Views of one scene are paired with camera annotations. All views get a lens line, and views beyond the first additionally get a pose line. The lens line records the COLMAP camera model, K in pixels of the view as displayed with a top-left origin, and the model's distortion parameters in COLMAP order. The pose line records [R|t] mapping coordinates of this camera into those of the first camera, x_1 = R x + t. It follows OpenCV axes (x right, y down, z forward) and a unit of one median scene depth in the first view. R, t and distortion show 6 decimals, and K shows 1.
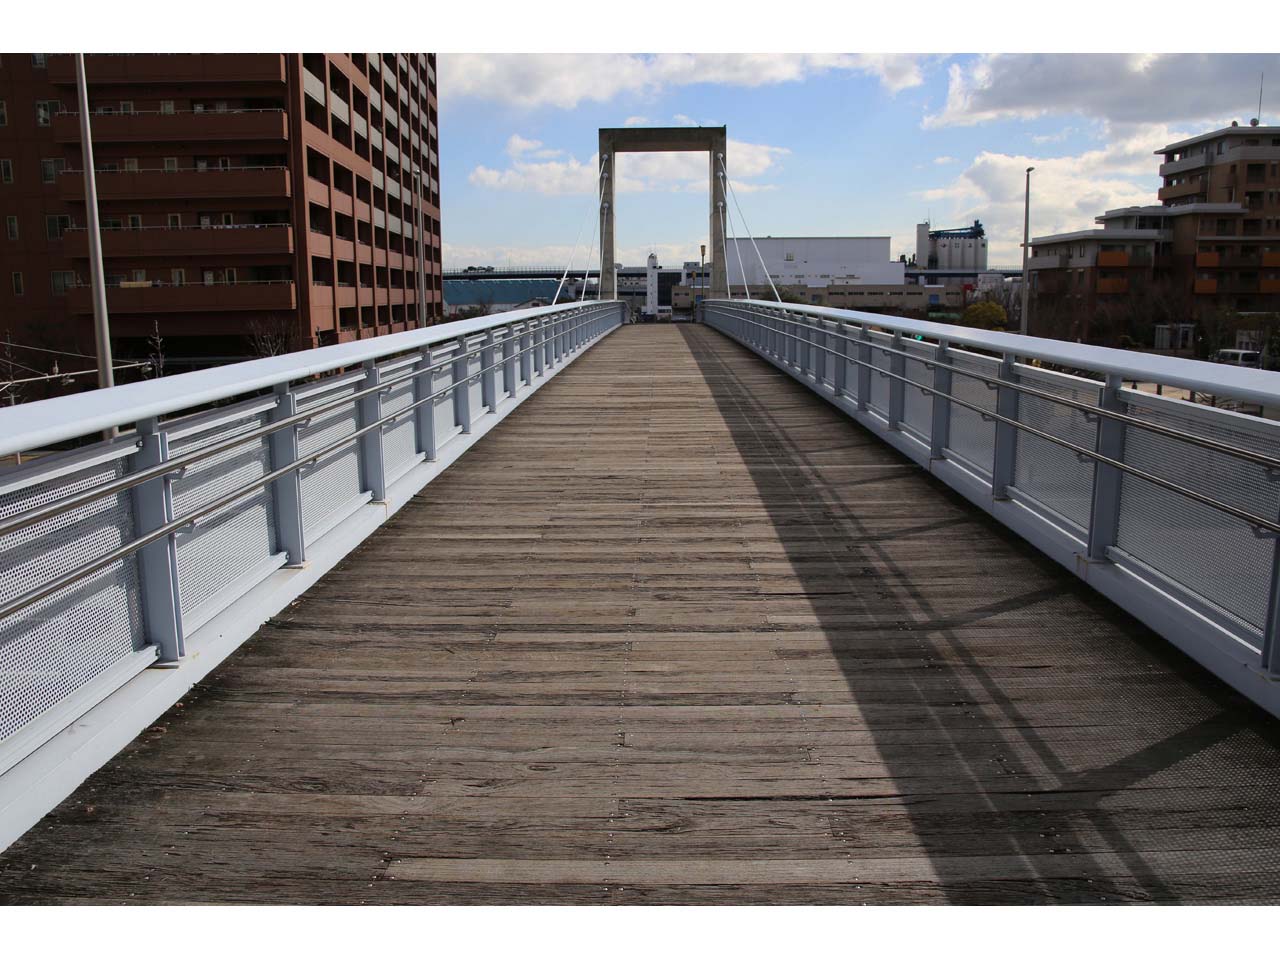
lens RADIAL K [[1001.0, 0, 639.3], [0, 1001.0, 481.2], [0, 0, 1]] dist [-0.073801, -0.000739]
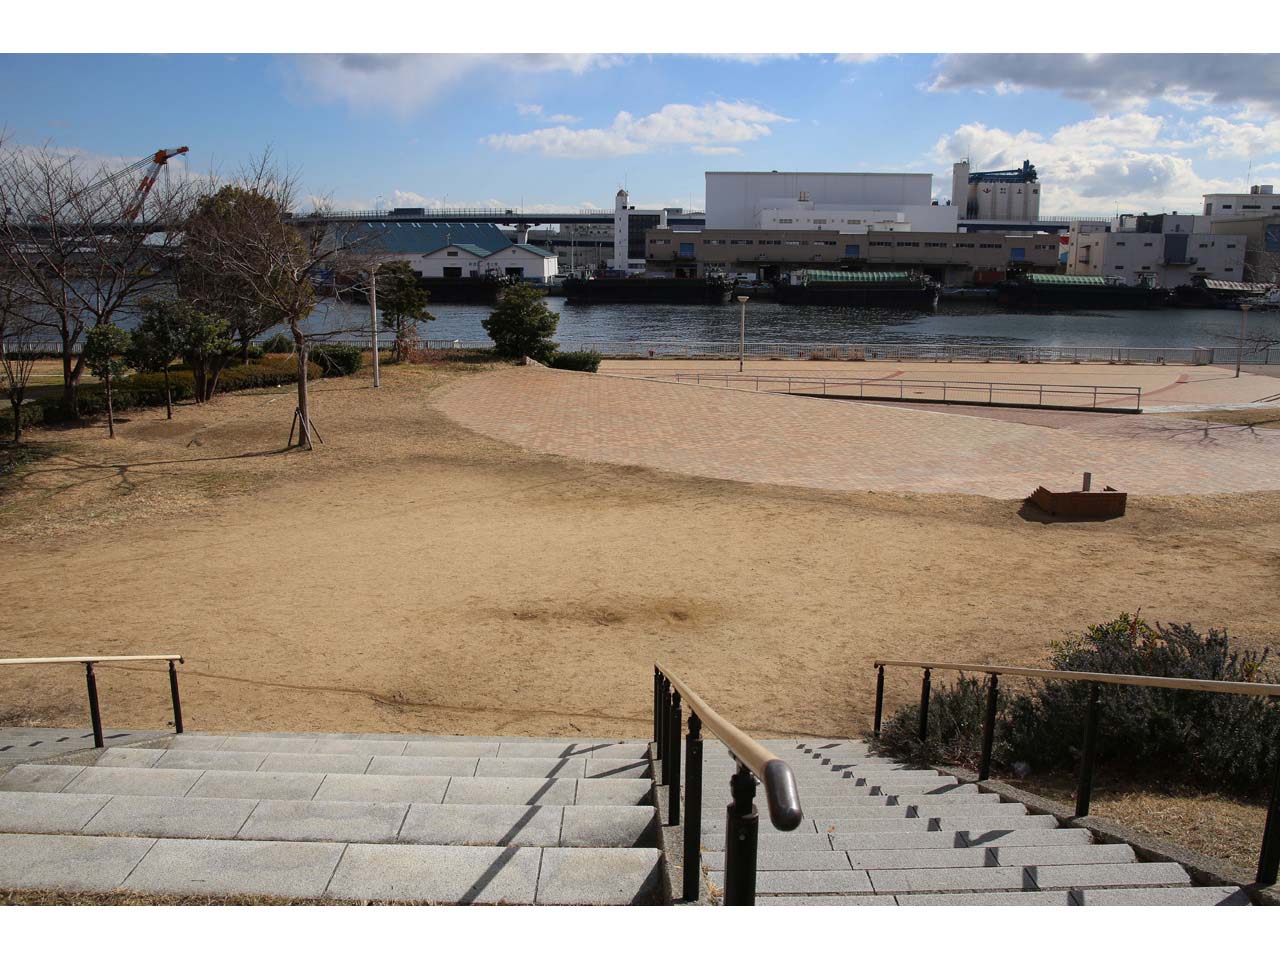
lens RADIAL K [[1001.0, 0, 636.4], [0, 1001.0, 476.8], [0, 0, 1]] dist [-0.073801, -0.000739]
pose [[0.999861, 0.011165, 0.012346, 0.016955], [-0.011628, 0.999209, 0.038035, -0.038679], [-0.011911, -0.038173, 0.999200, 0.233304]]
